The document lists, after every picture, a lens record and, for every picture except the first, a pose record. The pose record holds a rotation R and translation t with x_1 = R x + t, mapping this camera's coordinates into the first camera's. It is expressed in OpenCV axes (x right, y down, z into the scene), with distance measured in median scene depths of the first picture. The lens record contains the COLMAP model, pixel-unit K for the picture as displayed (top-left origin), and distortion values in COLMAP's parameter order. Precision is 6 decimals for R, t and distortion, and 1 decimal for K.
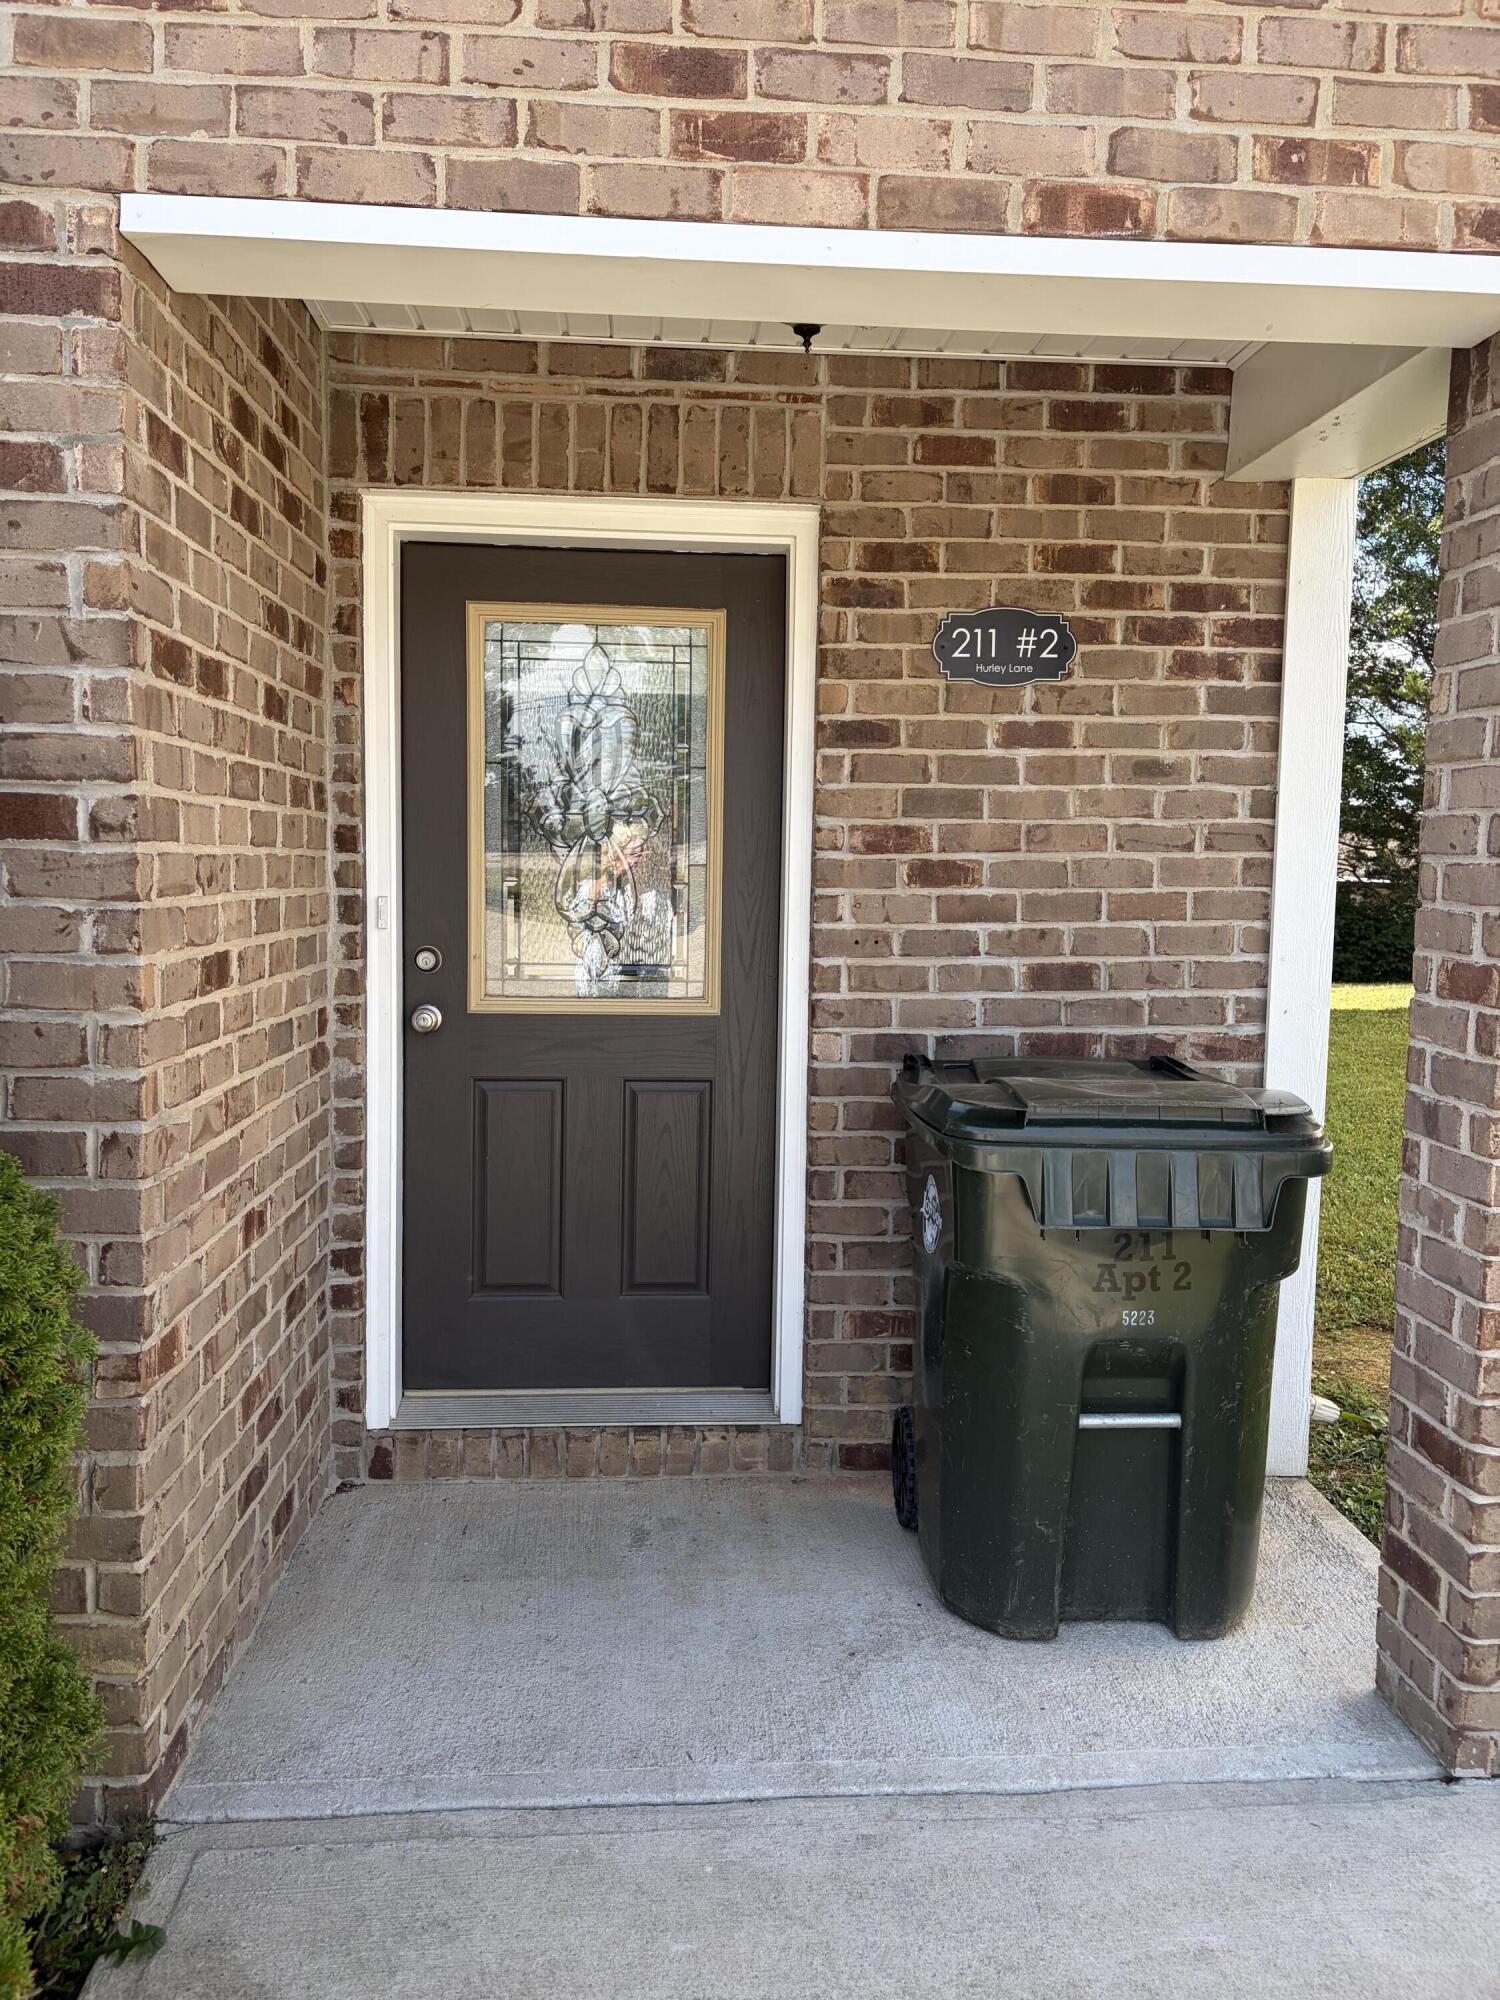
lens RADIAL K [[1502.9, 0, 755.0], [0, 1502.9, 1011.5], [0, 0, 1]] dist [0.047313, -0.051309]
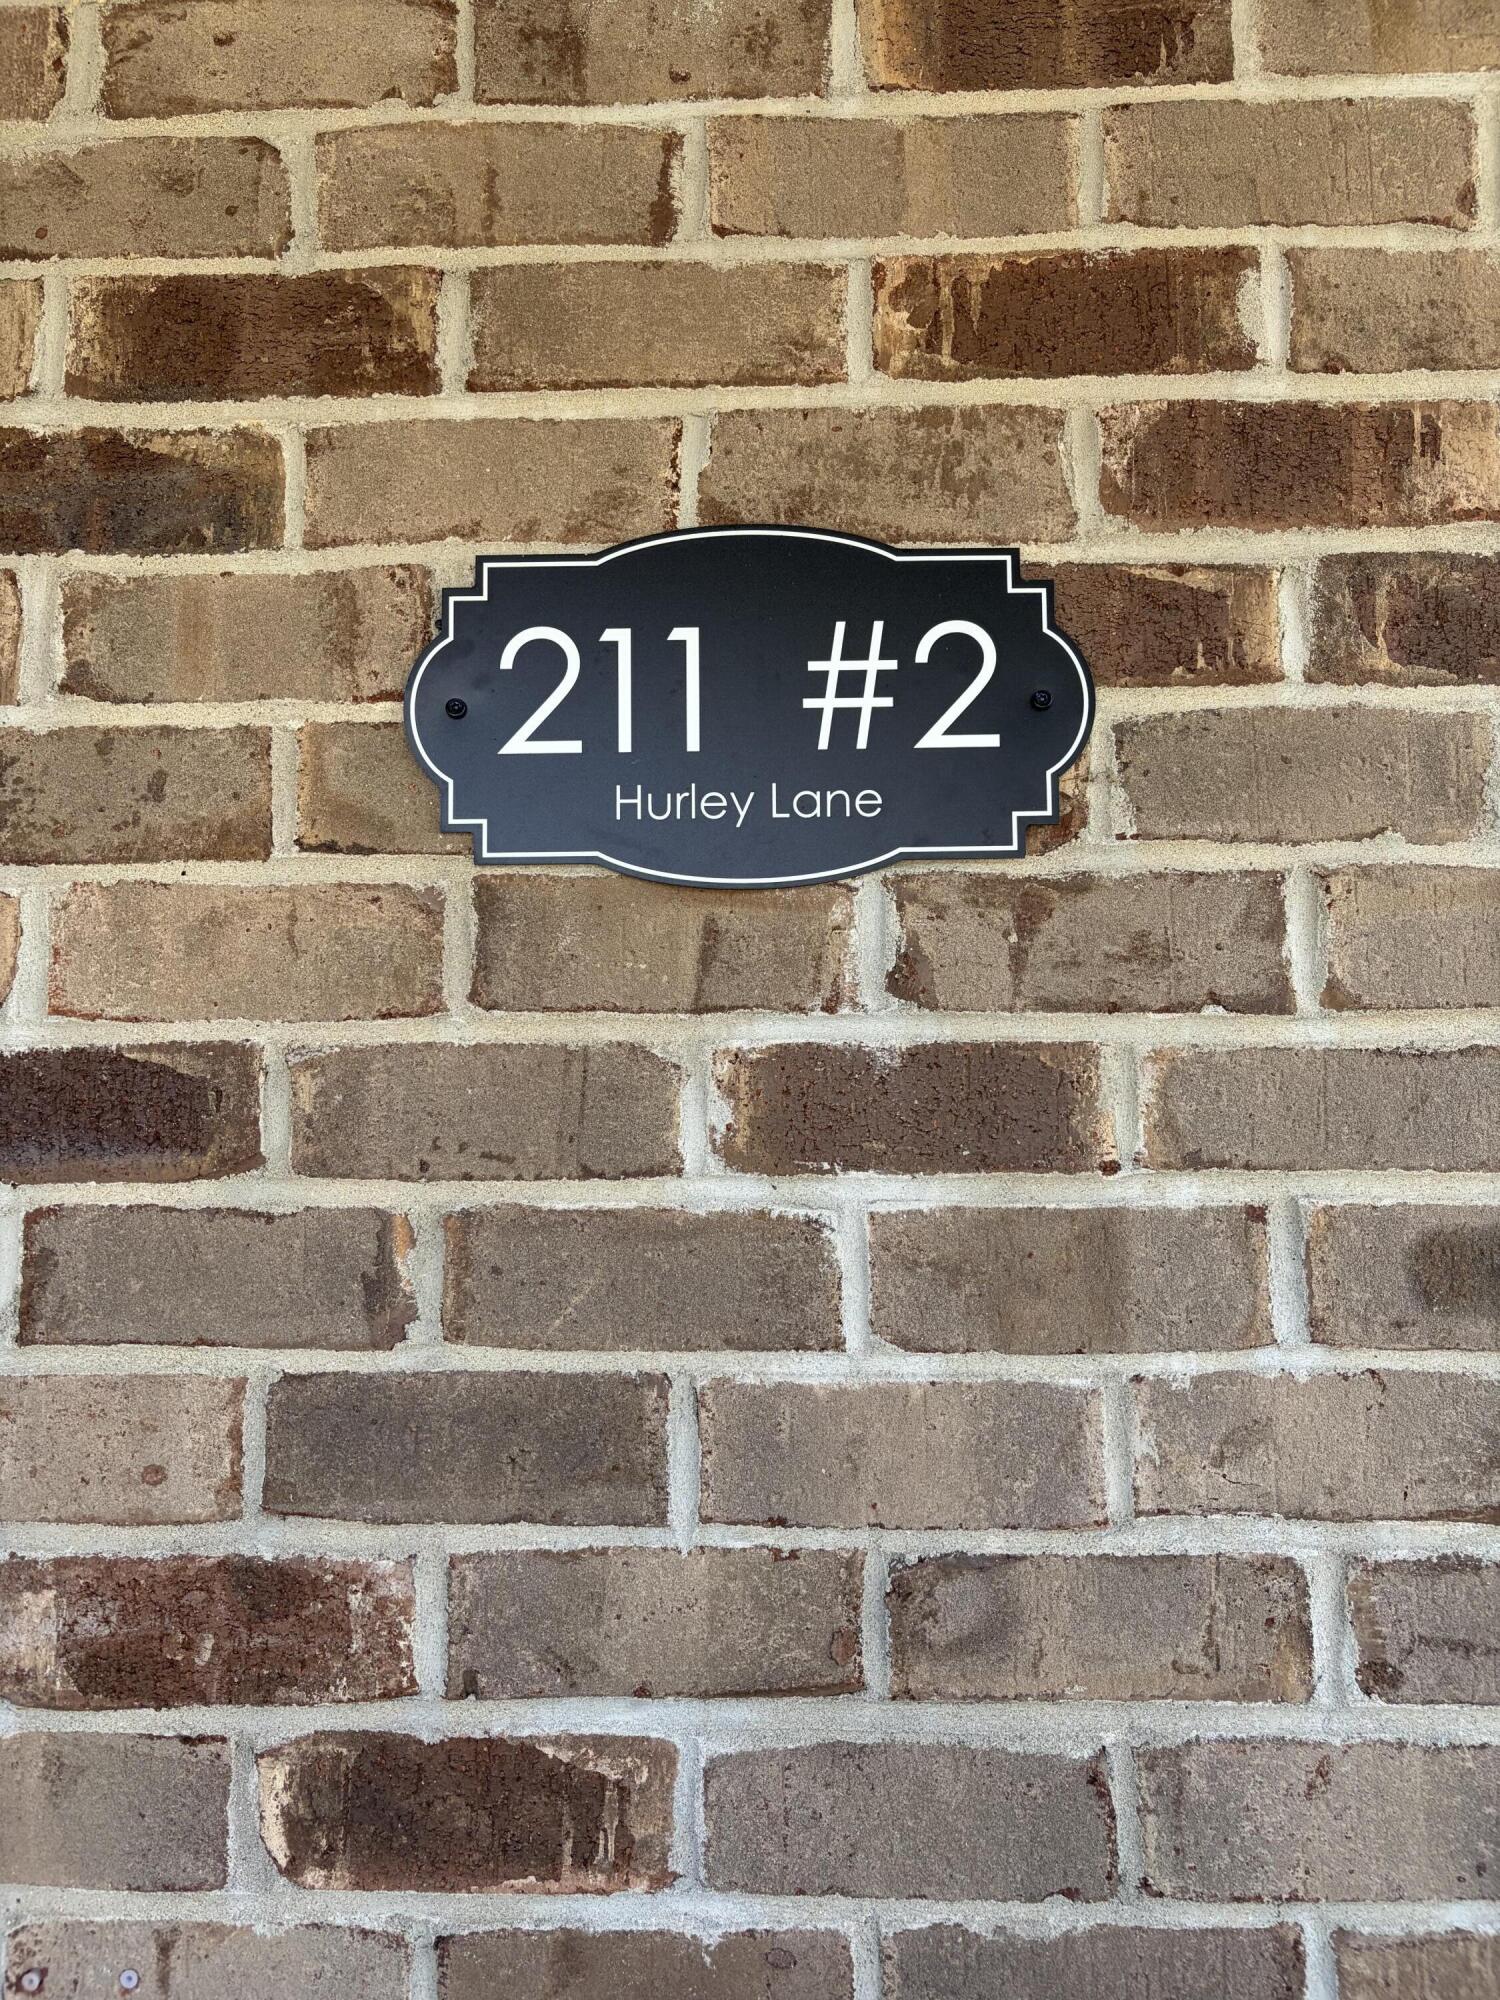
lens RADIAL K [[1502.9, 0, 742.4], [0, 1502.9, 987.9], [0, 0, 1]] dist [0.047313, -0.051309]
pose [[0.995451, -0.017820, -0.093597, 0.183436], [-0.001860, 0.978534, -0.206076, -0.158171], [0.095260, 0.205313, 0.974049, 0.797843]]
